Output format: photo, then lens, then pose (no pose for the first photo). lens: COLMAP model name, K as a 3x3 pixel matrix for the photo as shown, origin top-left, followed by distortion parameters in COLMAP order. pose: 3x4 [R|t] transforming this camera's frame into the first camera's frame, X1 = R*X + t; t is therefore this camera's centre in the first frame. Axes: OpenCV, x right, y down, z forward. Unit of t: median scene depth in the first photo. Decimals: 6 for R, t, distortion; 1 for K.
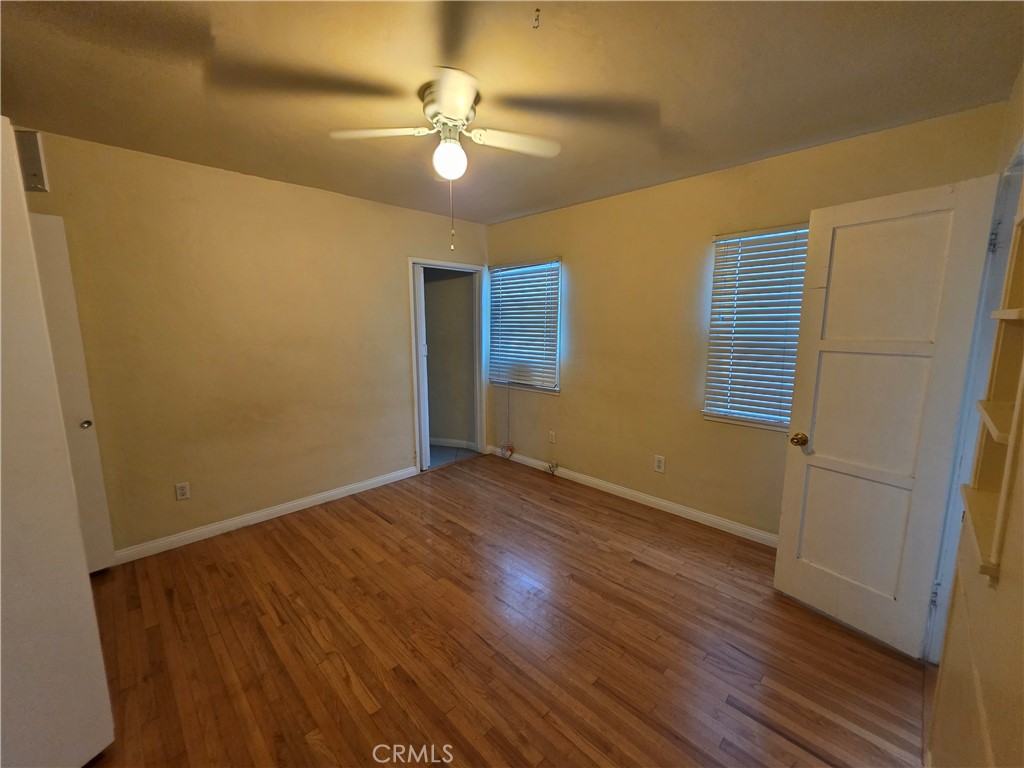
lens RADIAL K [[410.2, 0, 512.0], [0, 410.2, 384.0], [0, 0, 1]] dist [0.000325, 0.000224]
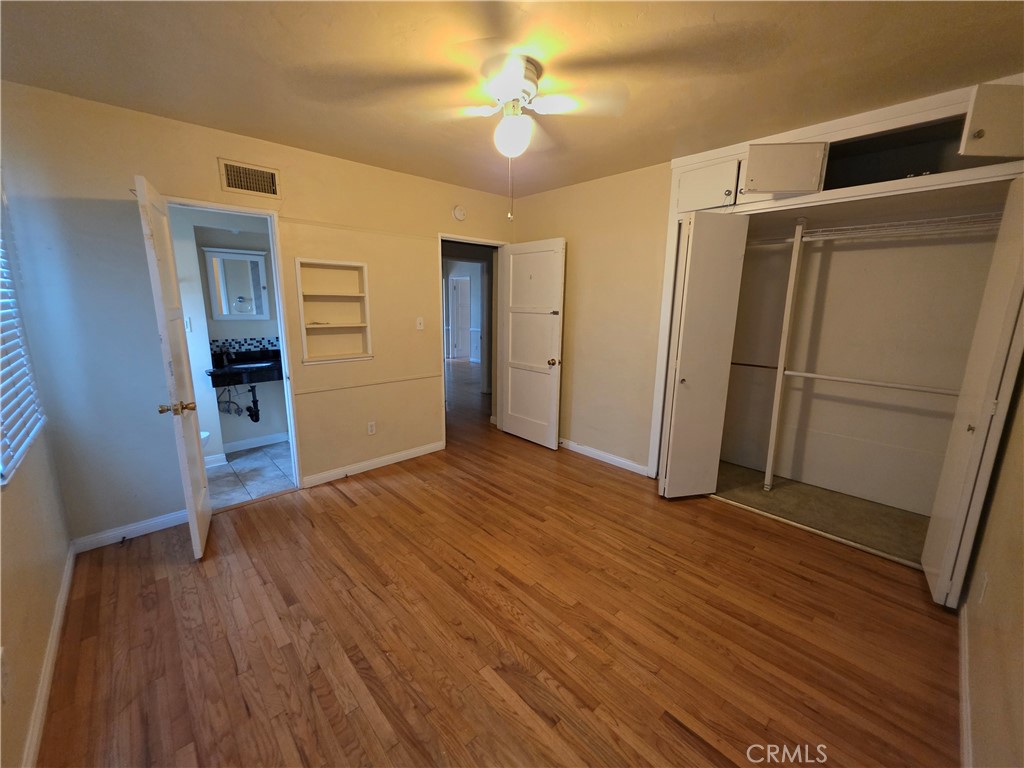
lens RADIAL K [[410.2, 0, 512.0], [0, 410.2, 384.0], [0, 0, 1]] dist [0.000325, 0.000224]
pose [[-0.999261, -0.018338, 0.033779, -0.155488], [-0.005740, 0.940188, 0.340607, -0.255648], [-0.038004, 0.340161, -0.939599, 1.751792]]
